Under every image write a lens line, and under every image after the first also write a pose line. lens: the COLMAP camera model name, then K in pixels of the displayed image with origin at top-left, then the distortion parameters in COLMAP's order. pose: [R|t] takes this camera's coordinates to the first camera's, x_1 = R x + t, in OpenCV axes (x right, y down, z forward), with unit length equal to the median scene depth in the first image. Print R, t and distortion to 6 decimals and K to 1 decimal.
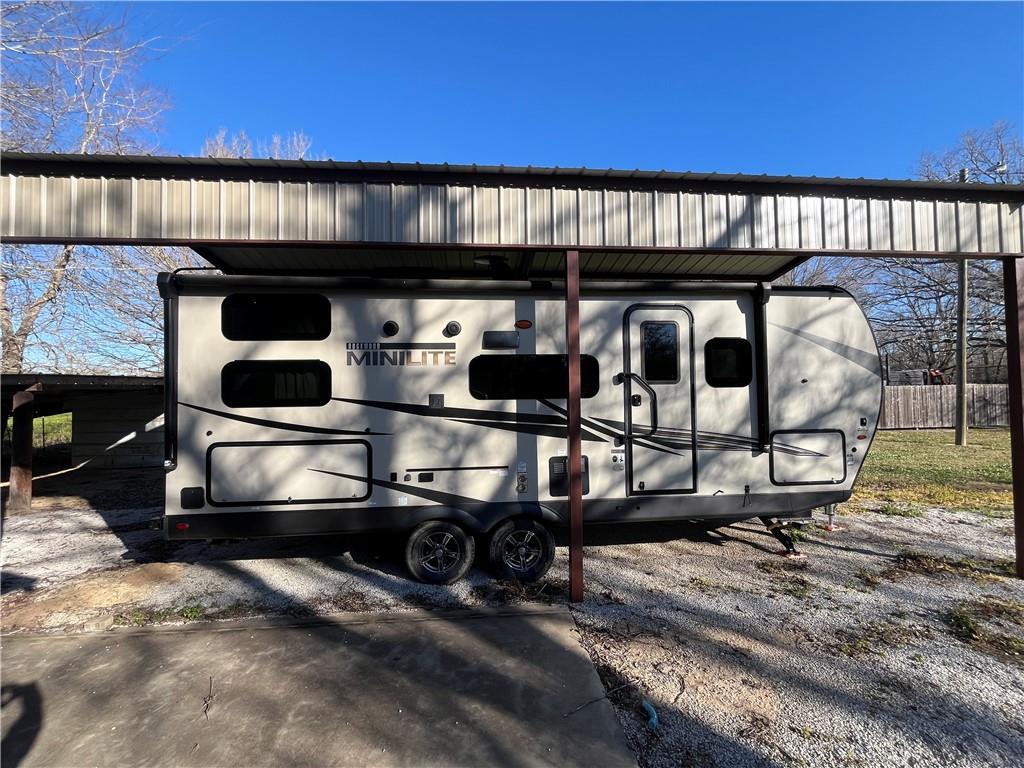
lens RADIAL K [[415.6, 0, 505.8], [0, 415.6, 383.0], [0, 0, 1]] dist [-0.004227, 0.000062]
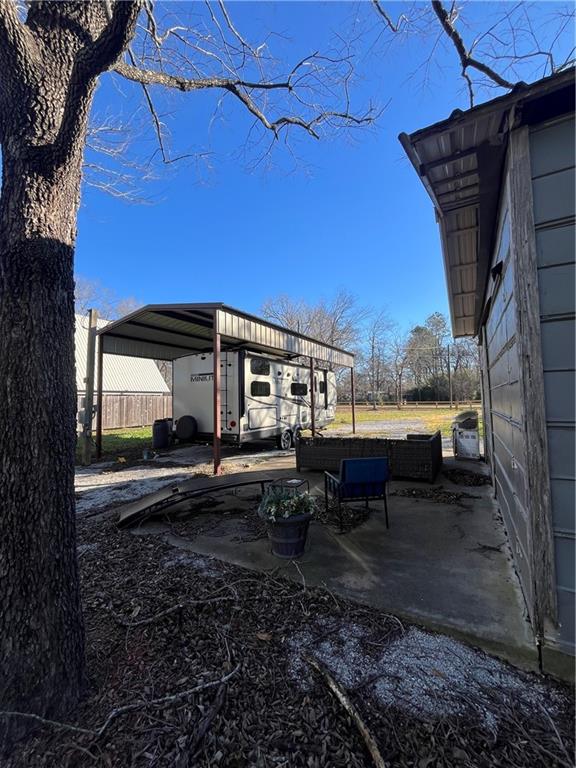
lens RADIAL K [[311.7, 0, 290.4], [0, 311.7, 380.6], [0, 0, 1]] dist [-0.004227, 0.000062]
pose [[0.560794, 0.054087, 0.826187, -2.206215], [-0.010038, 0.998235, -0.058537, 0.068046], [-0.827894, 0.024534, 0.560347, -0.447268]]
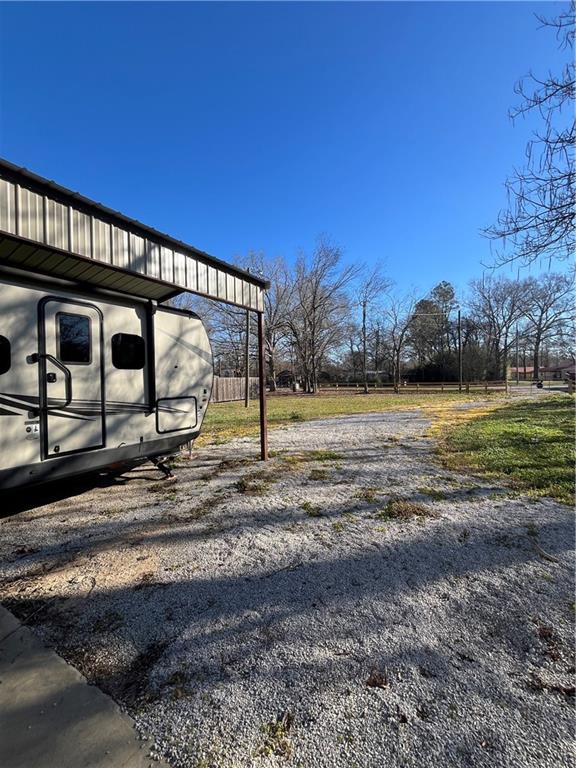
lens RADIAL K [[311.7, 0, 287.2], [0, 311.7, 380.6], [0, 0, 1]] dist [-0.004227, 0.000062]
pose [[0.577910, -0.001214, 0.816100, -0.019050], [-0.003805, 0.999984, 0.004181, 0.042851], [-0.816092, -0.005521, 0.577896, -0.054013]]
